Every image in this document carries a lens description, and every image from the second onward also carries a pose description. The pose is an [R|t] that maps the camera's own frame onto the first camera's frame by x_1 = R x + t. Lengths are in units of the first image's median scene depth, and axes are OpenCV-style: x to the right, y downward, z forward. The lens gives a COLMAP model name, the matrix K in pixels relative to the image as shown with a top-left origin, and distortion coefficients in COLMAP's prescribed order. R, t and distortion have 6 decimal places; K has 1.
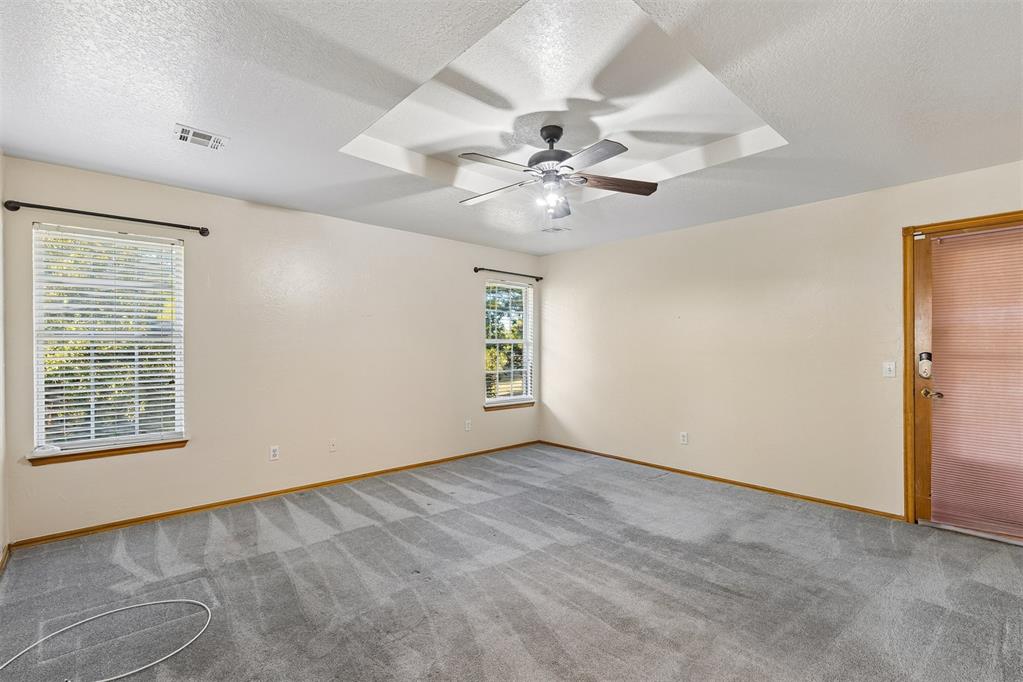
lens RADIAL K [[462.9, 0, 511.5], [0, 462.9, 348.0], [0, 0, 1]] dist [0.001785, -0.000600]
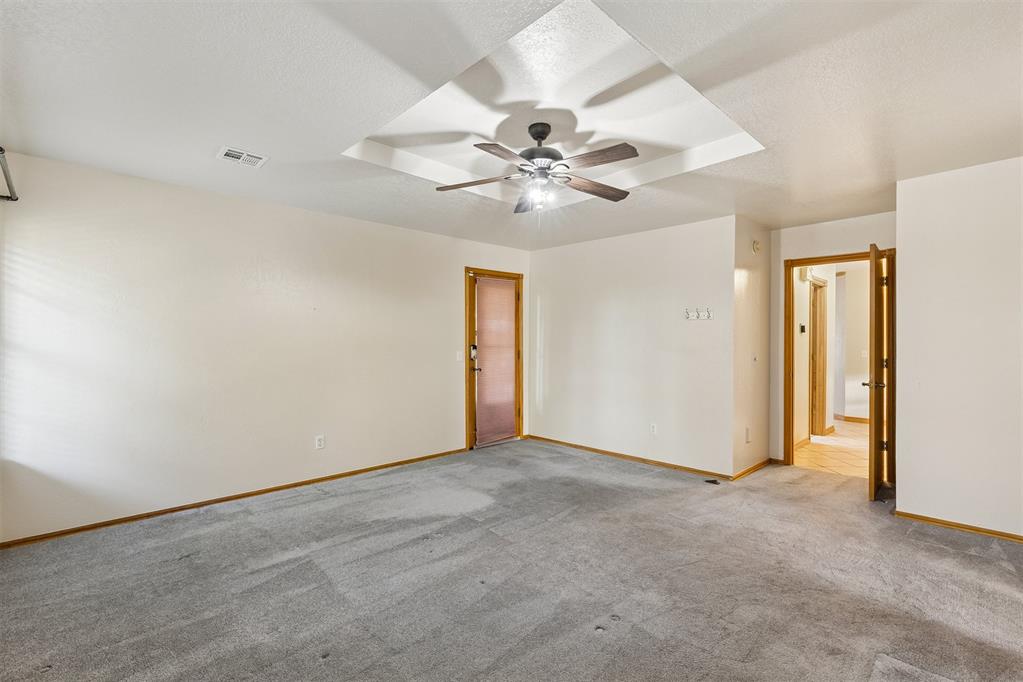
lens RADIAL K [[462.9, 0, 513.8], [0, 462.9, 340.5], [0, 0, 1]] dist [0.001785, -0.000600]
pose [[-0.026552, 0.001175, 0.999647, -0.757530], [0.001959, 0.999997, -0.001123, -0.003427], [-0.999646, 0.001928, -0.026554, 0.891508]]
